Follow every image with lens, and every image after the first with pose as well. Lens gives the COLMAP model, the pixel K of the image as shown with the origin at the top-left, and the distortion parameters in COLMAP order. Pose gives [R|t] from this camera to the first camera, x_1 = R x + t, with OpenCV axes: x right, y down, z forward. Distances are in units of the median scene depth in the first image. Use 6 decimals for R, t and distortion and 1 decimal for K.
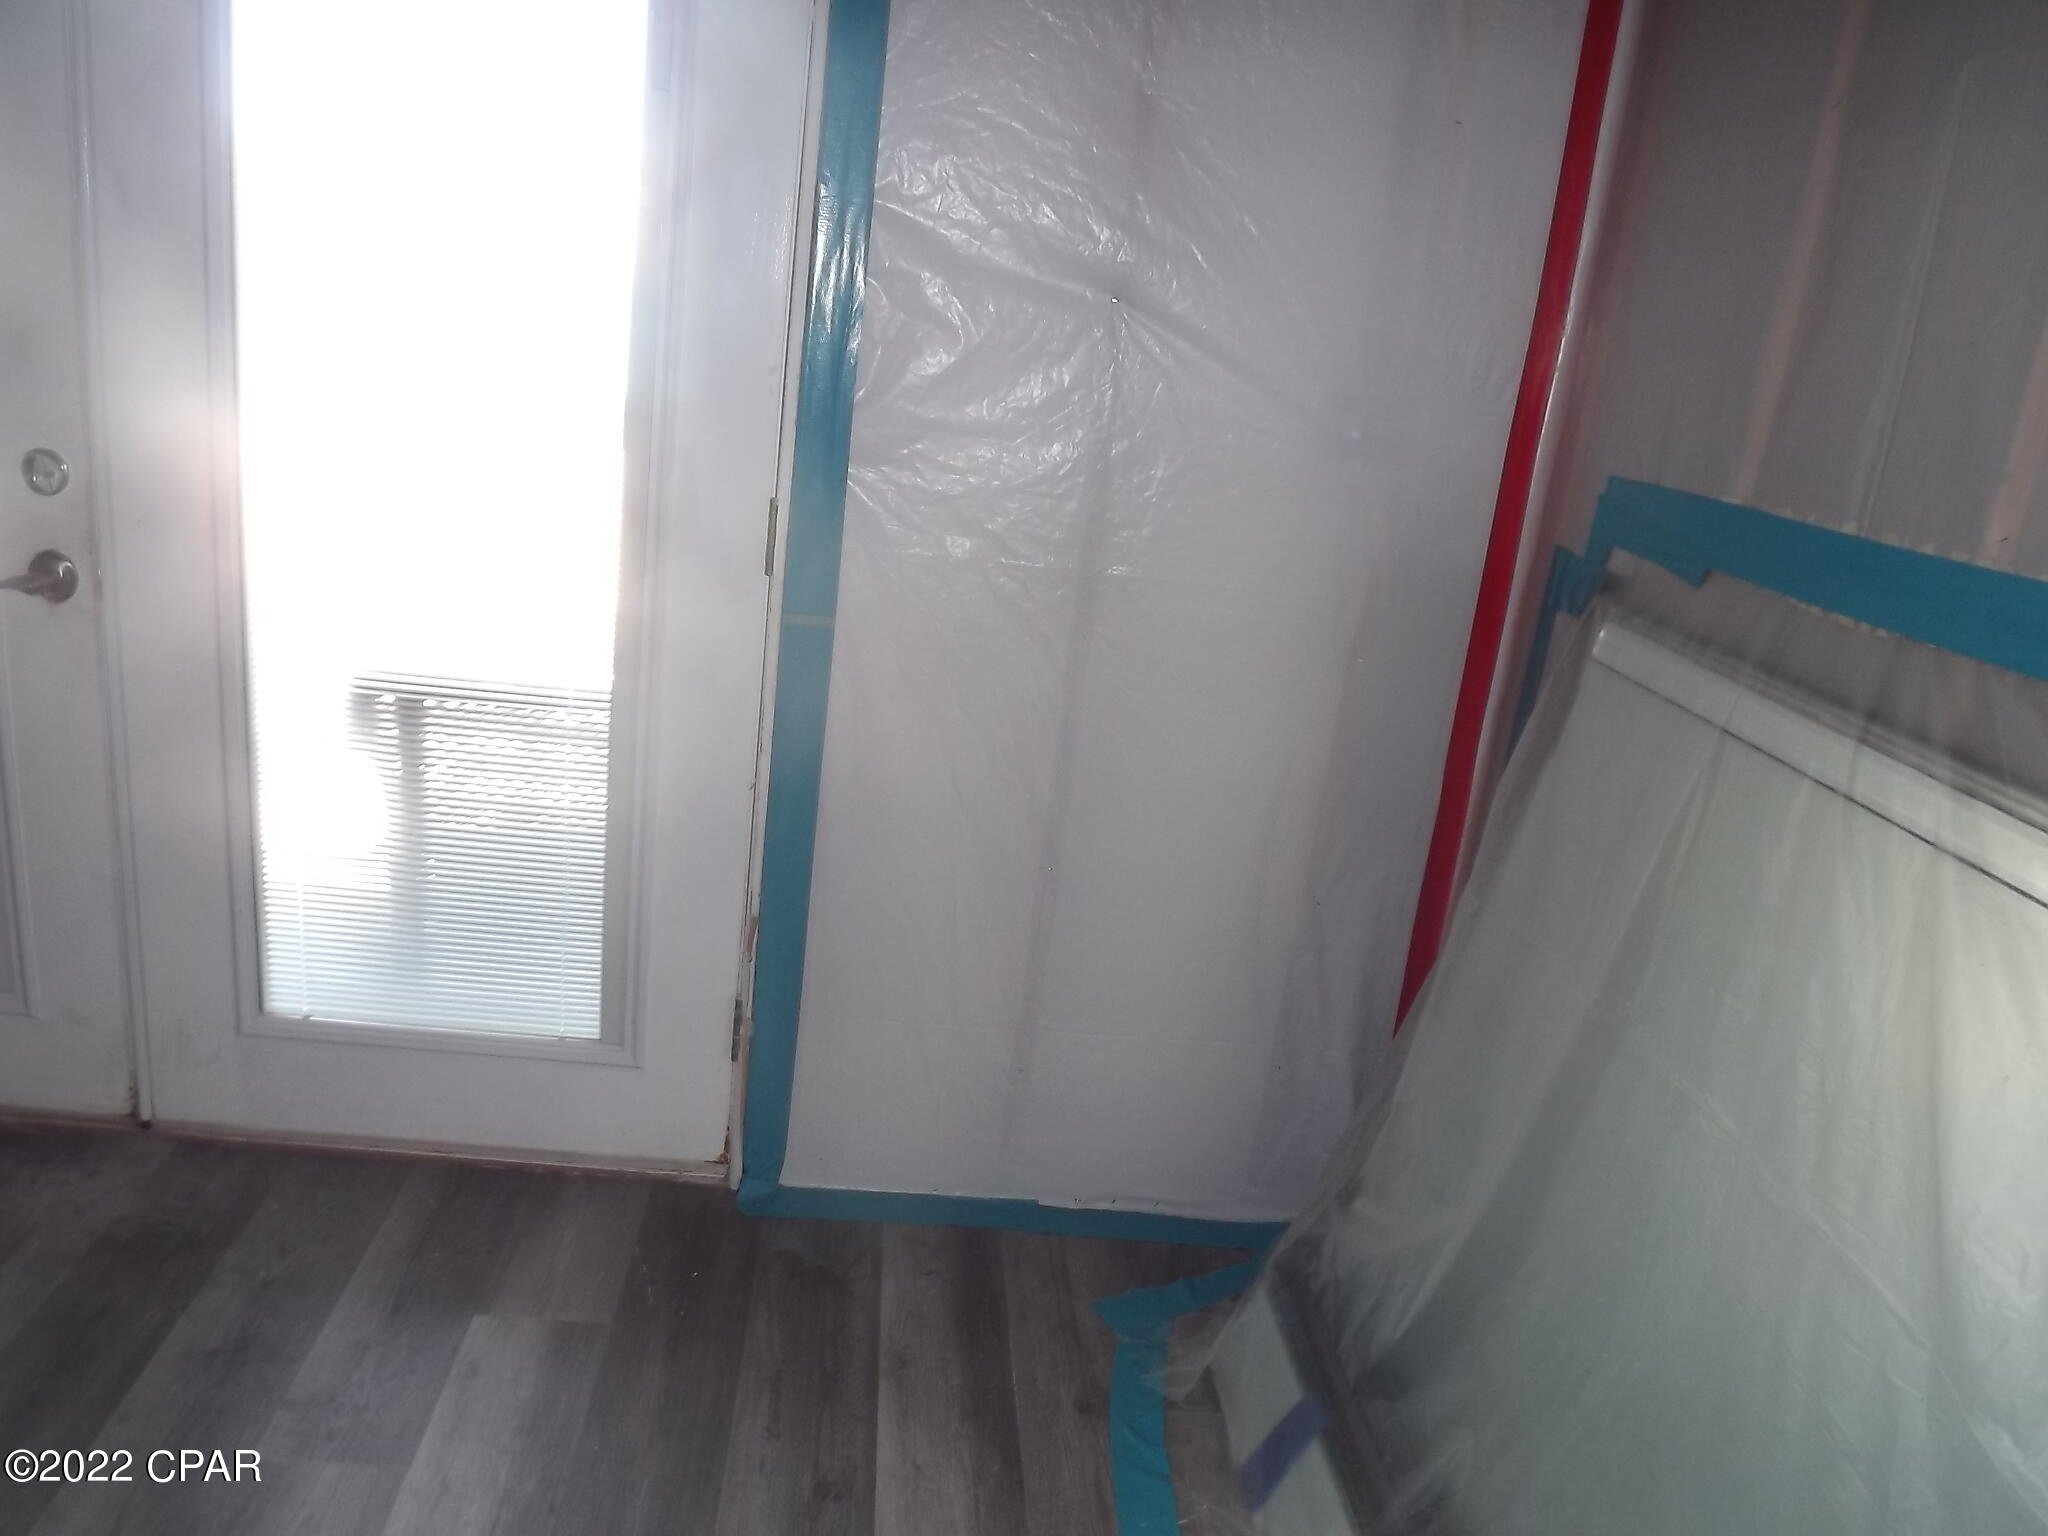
lens RADIAL K [[1488.6, 0, 1024.0], [0, 1488.6, 768.0], [0, 0, 1]] dist [-0.061112, 0.014631]
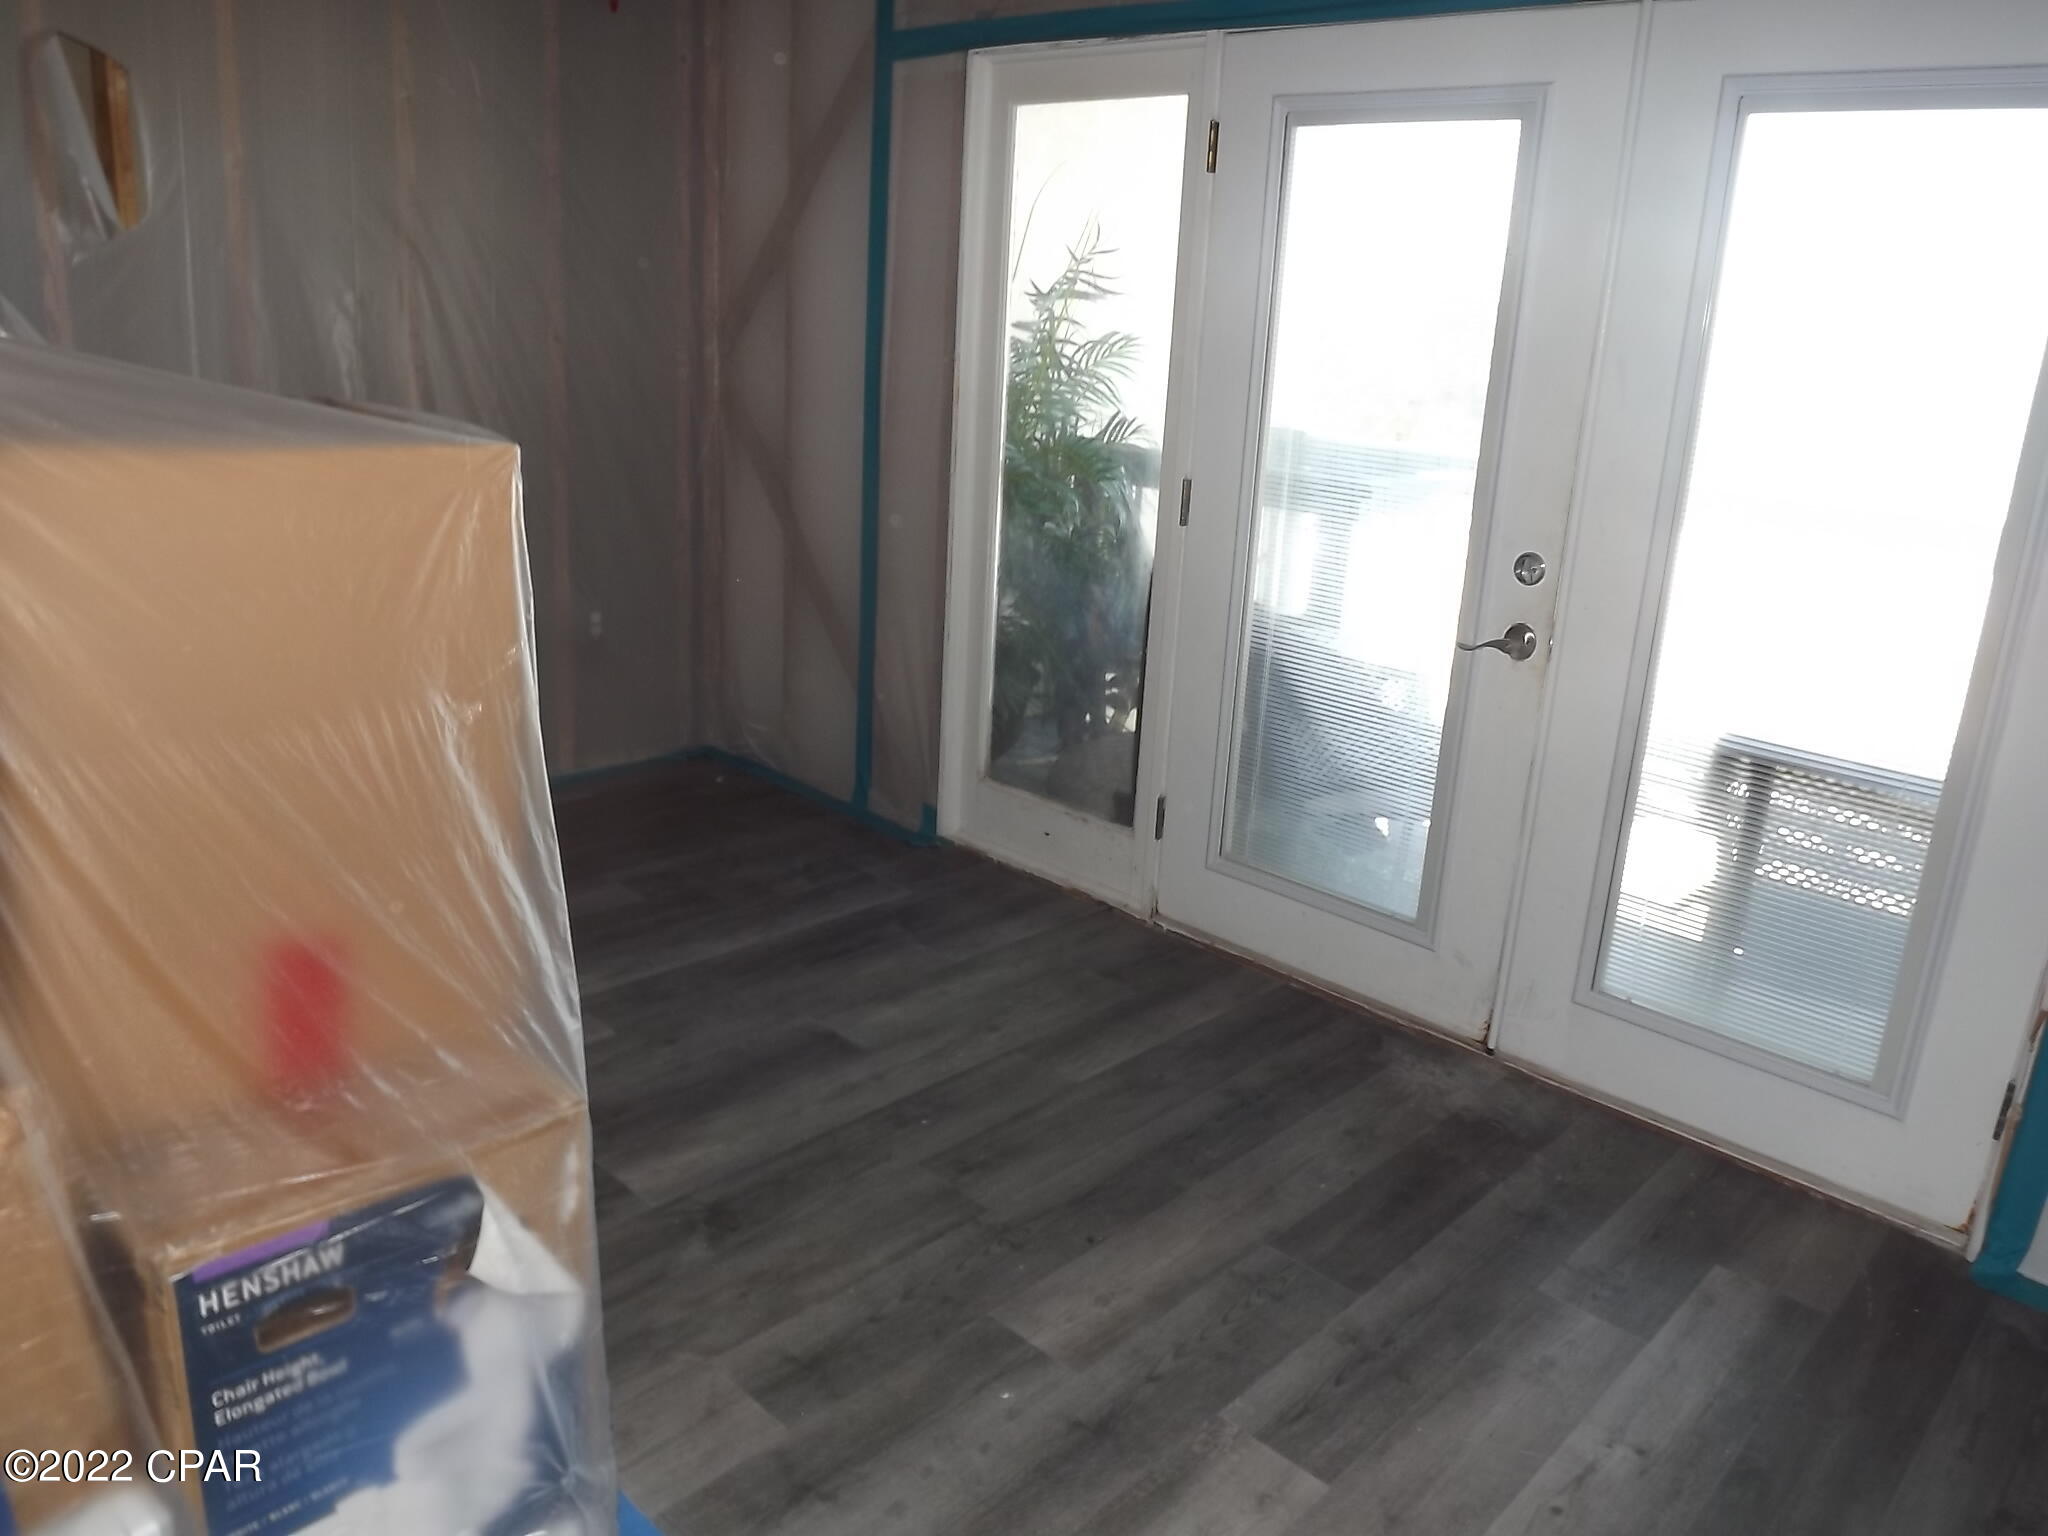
lens RADIAL K [[1488.6, 0, 1024.0], [0, 1488.6, 768.0], [0, 0, 1]] dist [-0.061112, 0.014631]
pose [[0.675122, 0.135463, -0.725162, 0.061041], [-0.193205, 0.981153, 0.003410, 0.072832], [0.711956, 0.137802, 0.688570, -0.300108]]
